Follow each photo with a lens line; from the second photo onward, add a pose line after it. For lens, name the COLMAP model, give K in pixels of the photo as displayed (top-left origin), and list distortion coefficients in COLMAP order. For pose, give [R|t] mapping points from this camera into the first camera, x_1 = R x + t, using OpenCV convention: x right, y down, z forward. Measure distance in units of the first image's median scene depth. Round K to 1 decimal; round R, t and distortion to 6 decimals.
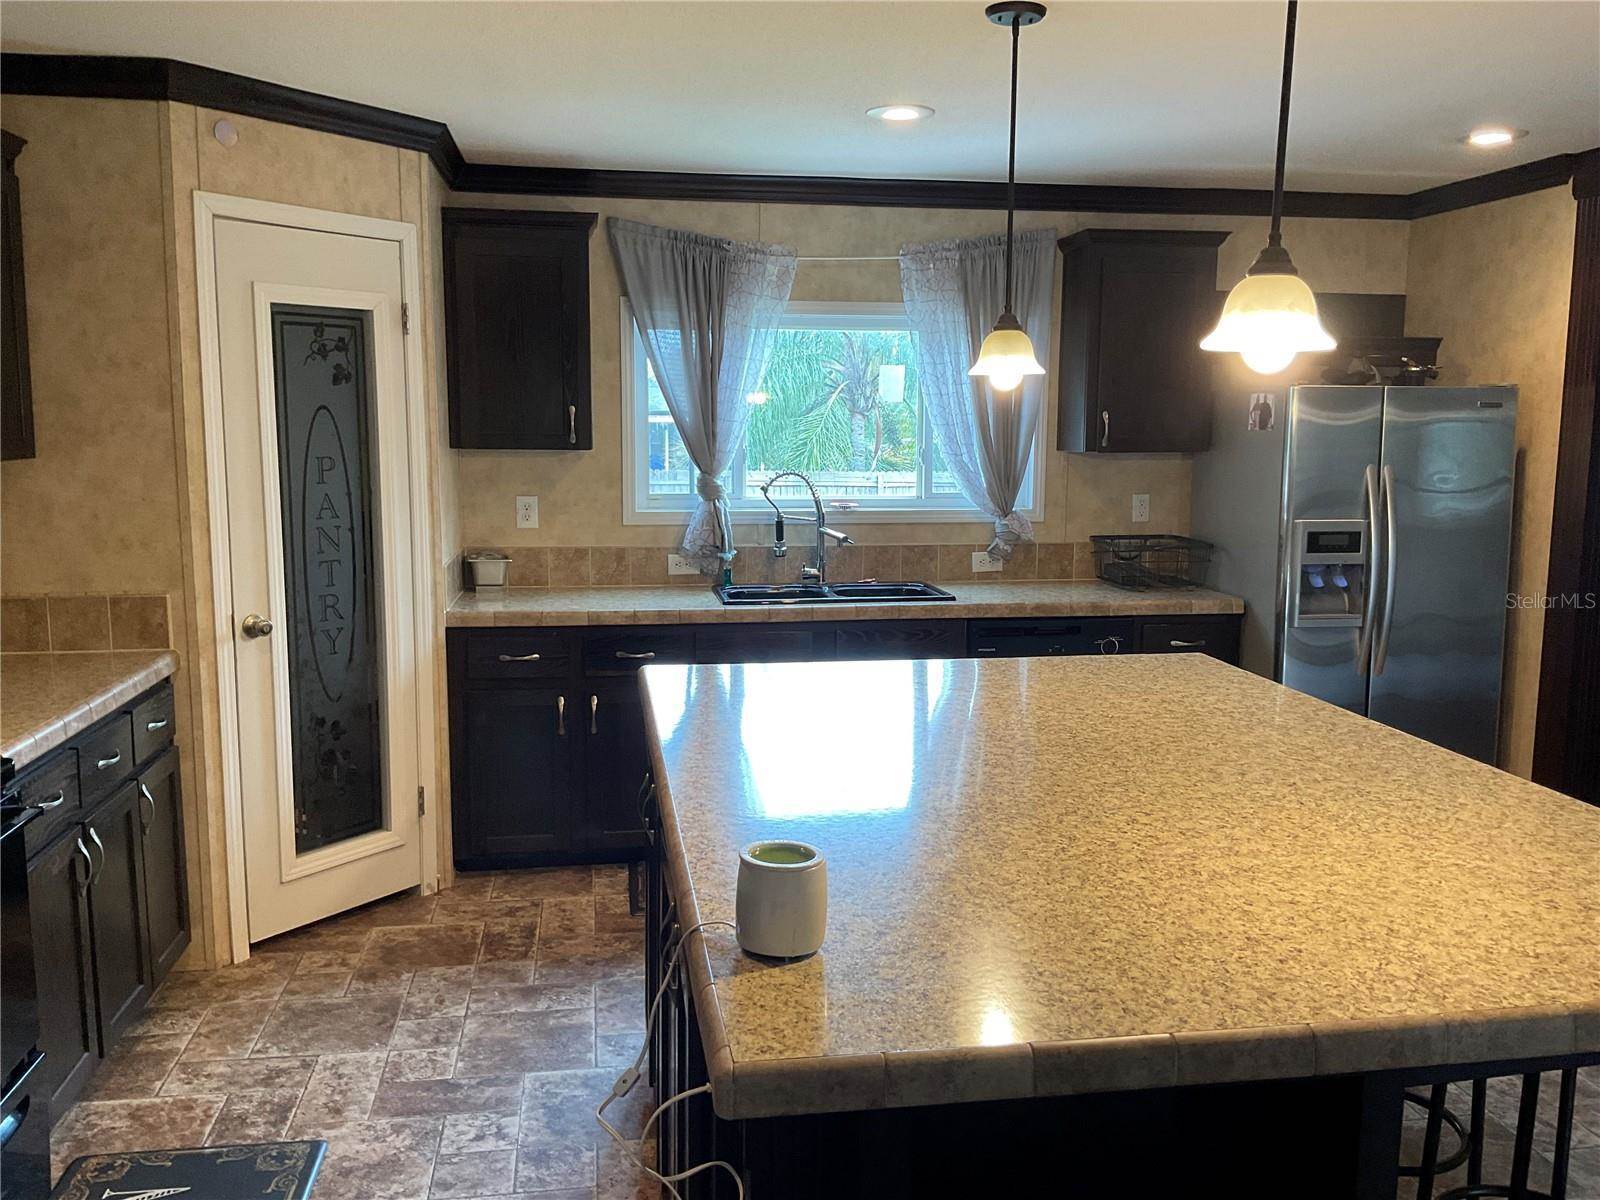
lens RADIAL K [[1340.8, 0, 800.3], [0, 1340.8, 595.1], [0, 0, 1]] dist [0.079449, -0.135438]
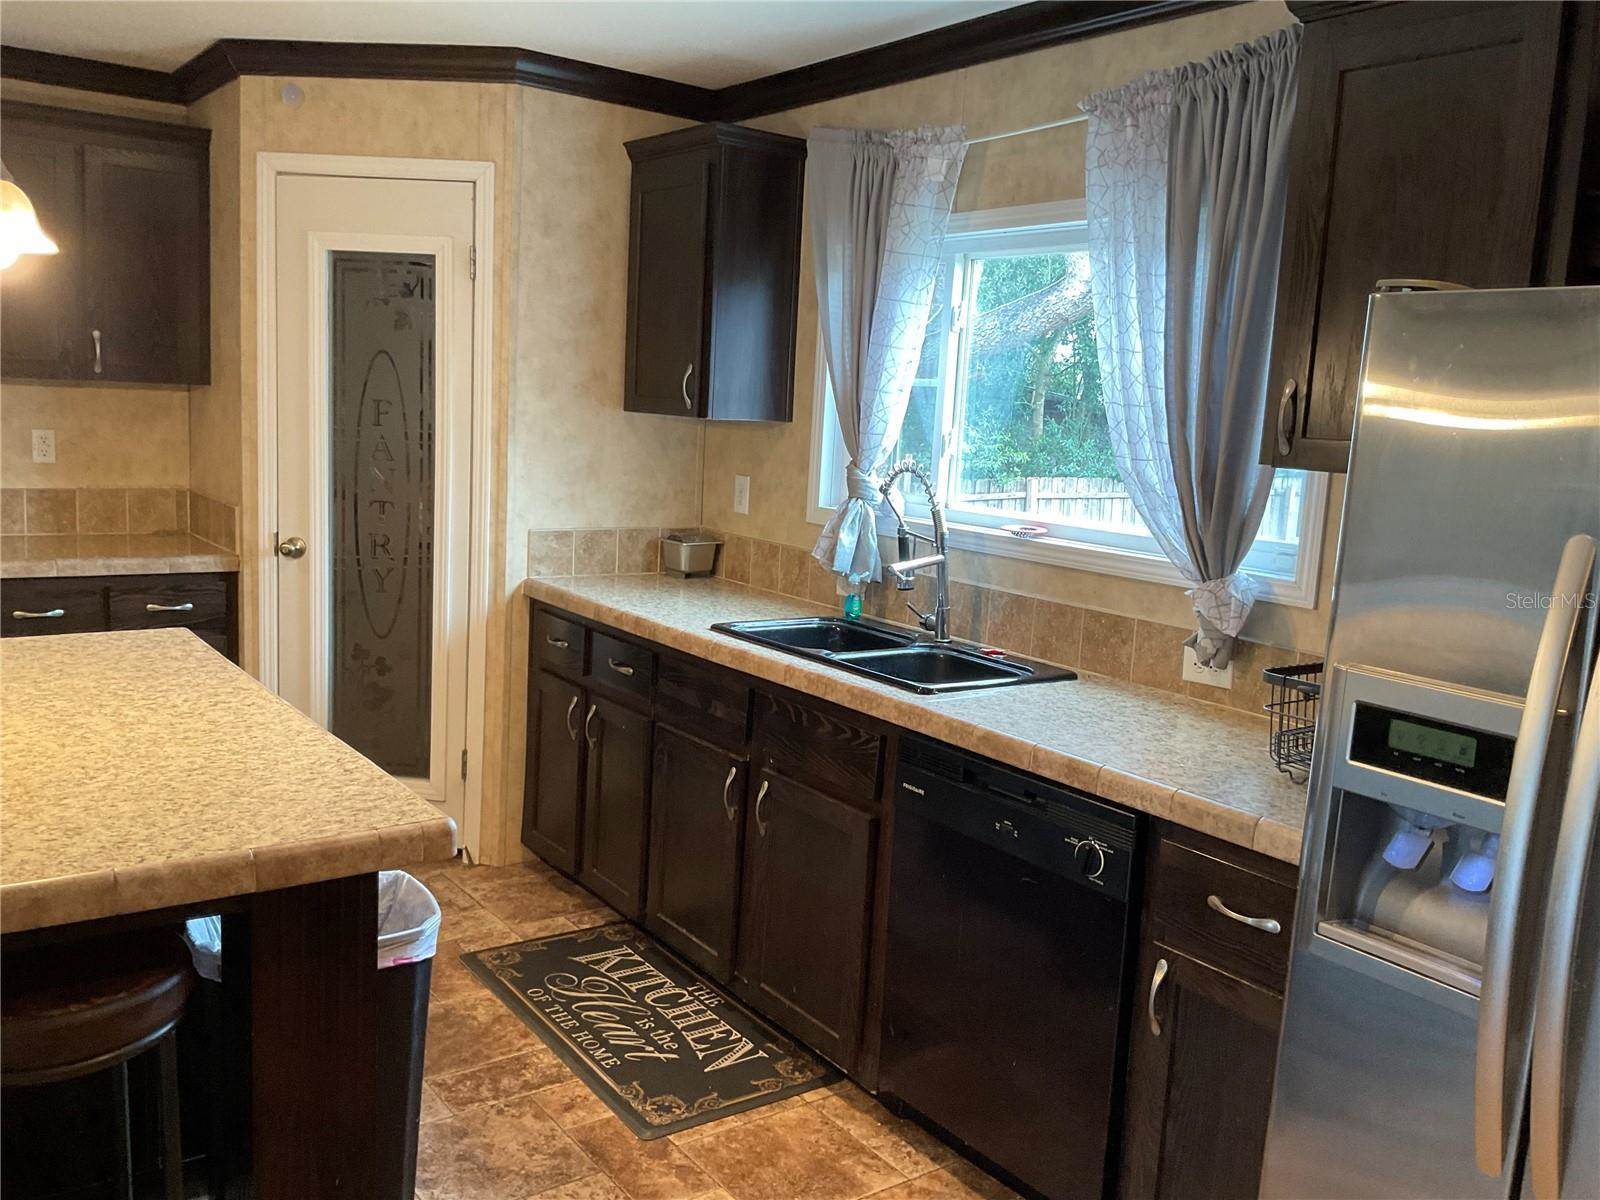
lens RADIAL K [[1340.8, 0, 803.2], [0, 1340.8, 596.9], [0, 0, 1]] dist [0.079449, -0.135438]
pose [[0.452427, 0.148331, -0.879379, 0.741375], [-0.170090, 0.982322, 0.078187, -0.092154], [0.875431, 0.114200, 0.469659, 0.836854]]
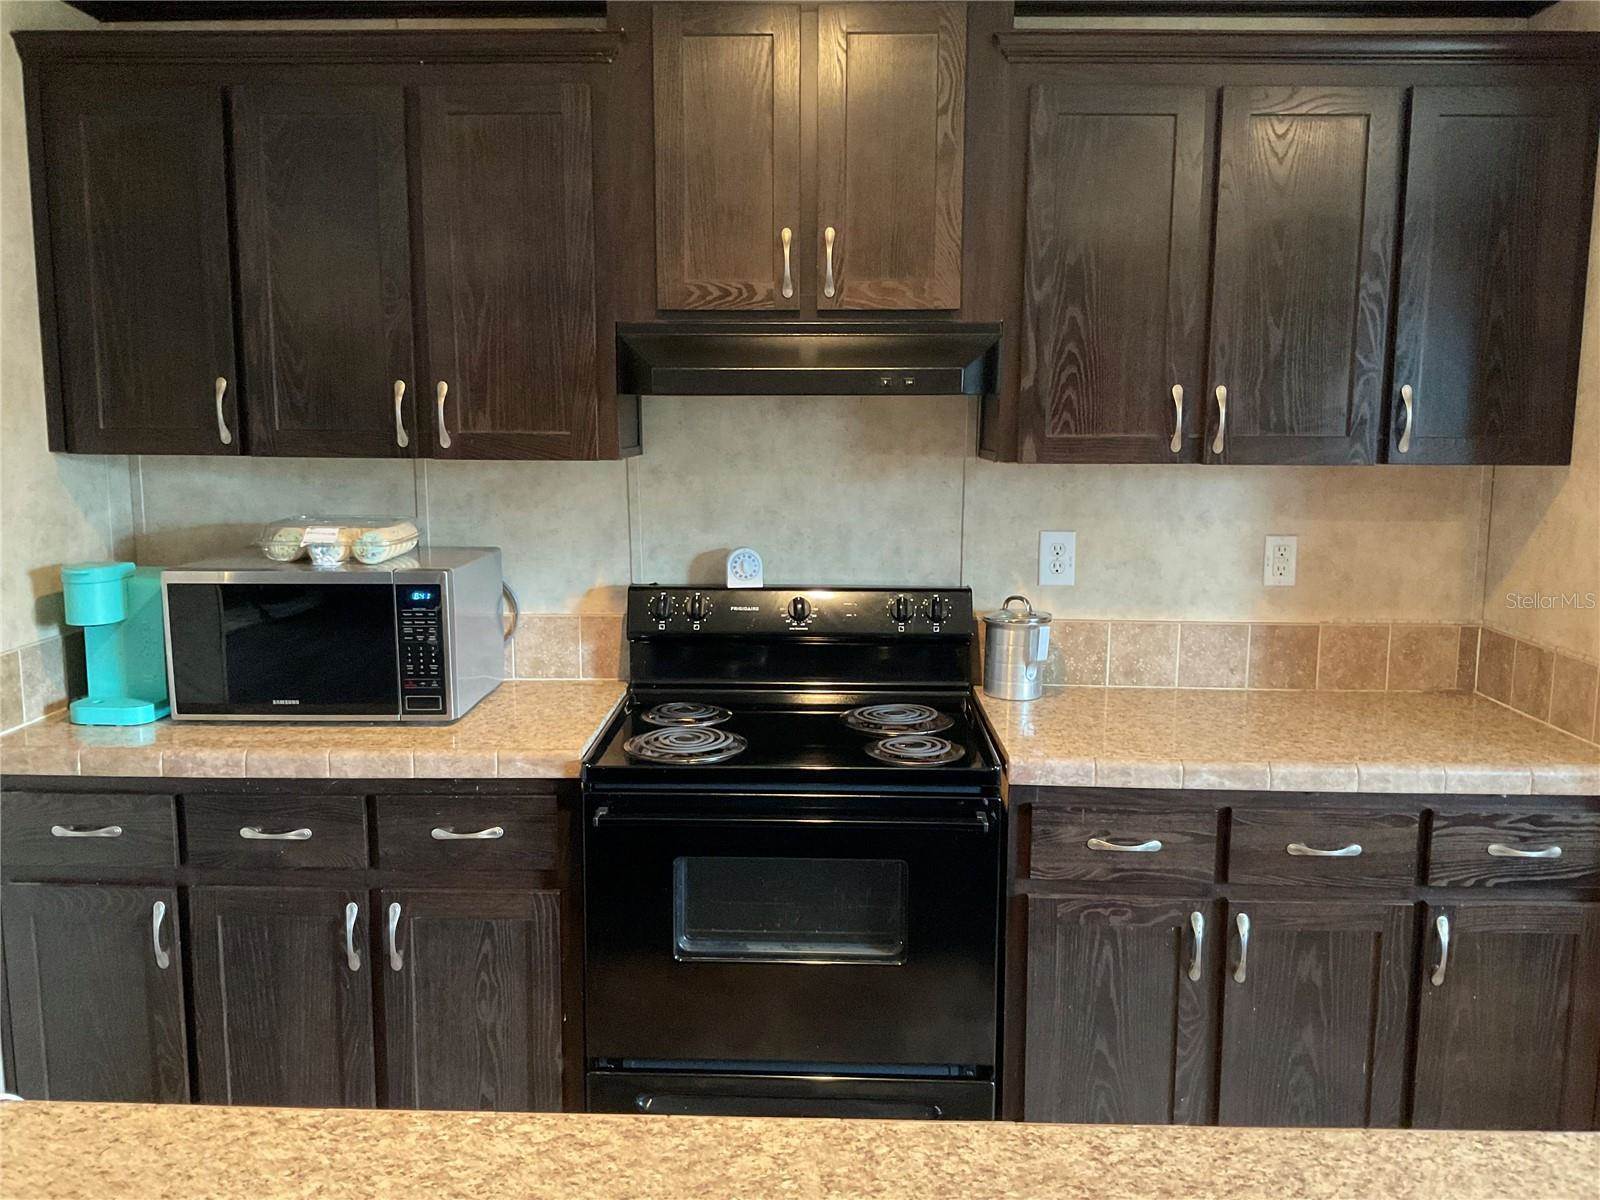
lens RADIAL K [[1340.8, 0, 800.2], [0, 1340.8, 600.9], [0, 0, 1]] dist [0.079449, -0.135438]
pose [[-0.170491, 0.137914, -0.975660, 0.270962], [-0.140746, 0.976595, 0.162641, -0.083904], [0.975255, 0.165050, -0.147090, 0.665066]]
